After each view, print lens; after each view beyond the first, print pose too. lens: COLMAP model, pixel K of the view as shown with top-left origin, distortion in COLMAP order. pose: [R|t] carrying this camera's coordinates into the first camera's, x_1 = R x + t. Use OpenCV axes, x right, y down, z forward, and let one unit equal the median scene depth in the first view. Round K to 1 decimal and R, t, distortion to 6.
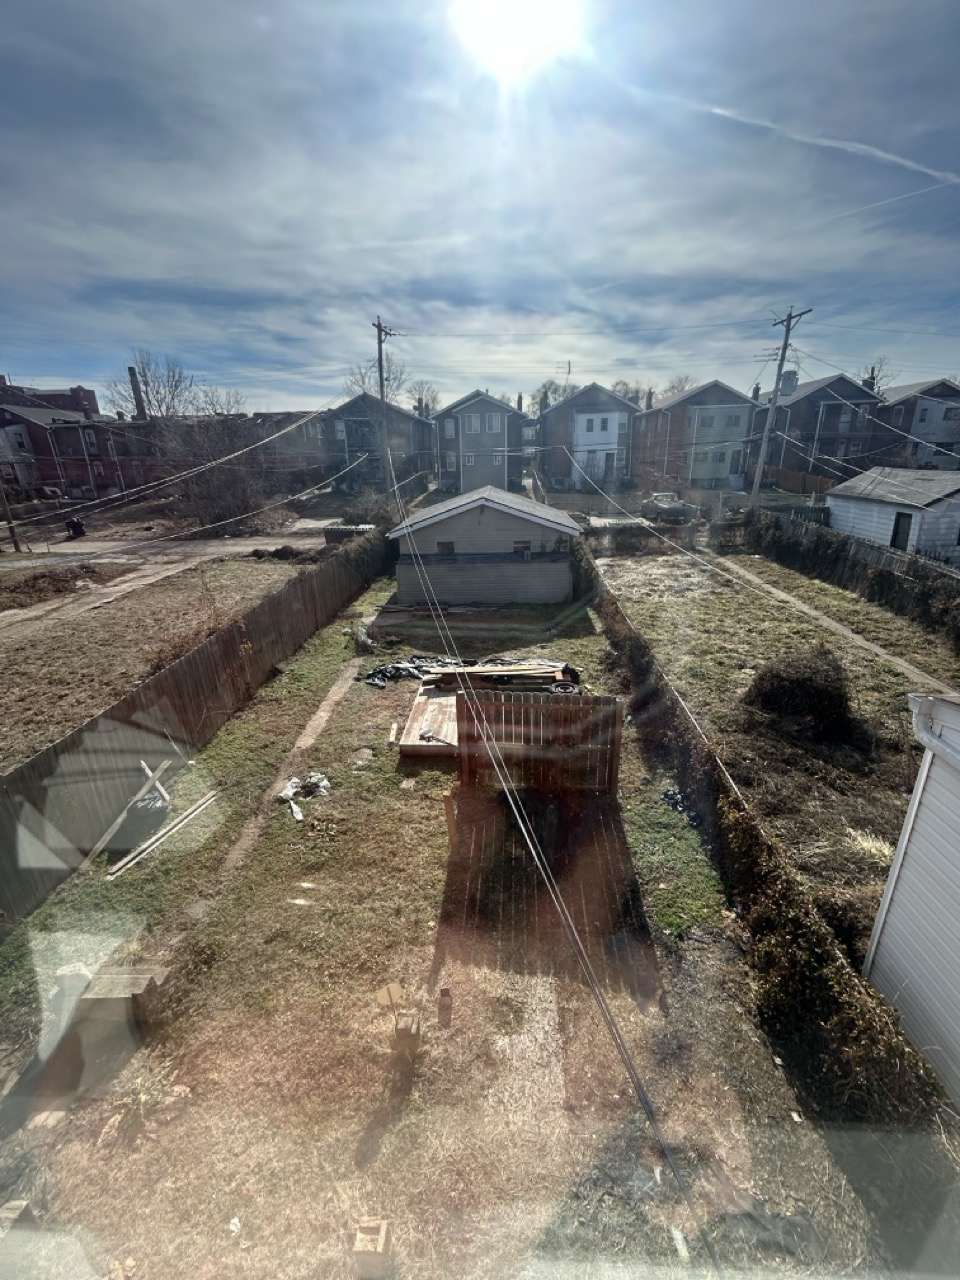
lens RADIAL K [[520.7, 0, 484.1], [0, 520.7, 638.1], [0, 0, 1]] dist [-0.004933, 0.002173]
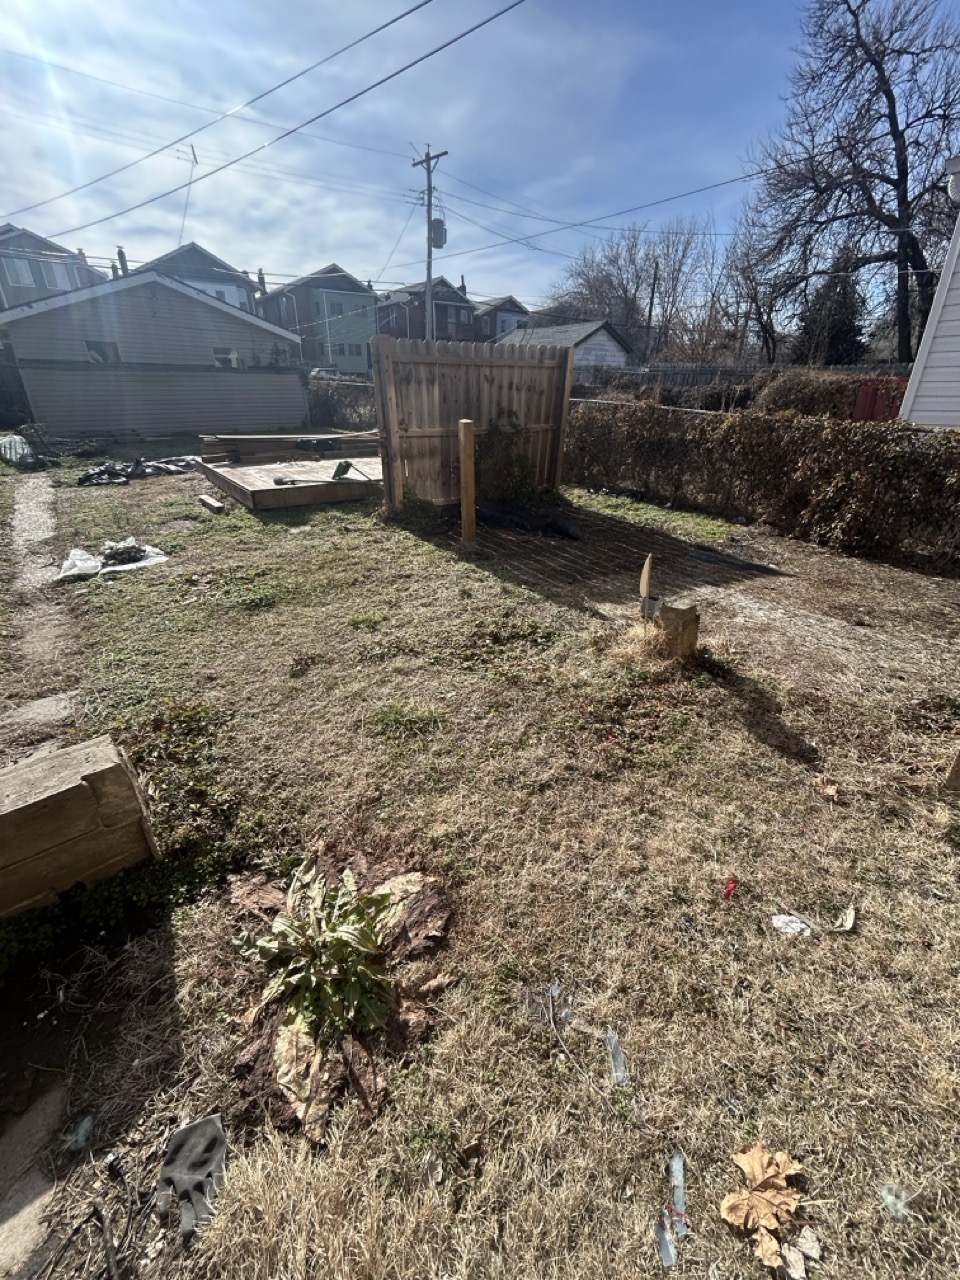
lens RADIAL K [[520.7, 0, 484.1], [0, 520.7, 638.1], [0, 0, 1]] dist [-0.004933, 0.002173]
pose [[0.768802, -0.252670, 0.587454, -0.146515], [0.196213, 0.967525, 0.159358, 0.135020], [-0.608641, -0.007249, 0.793412, 0.139044]]
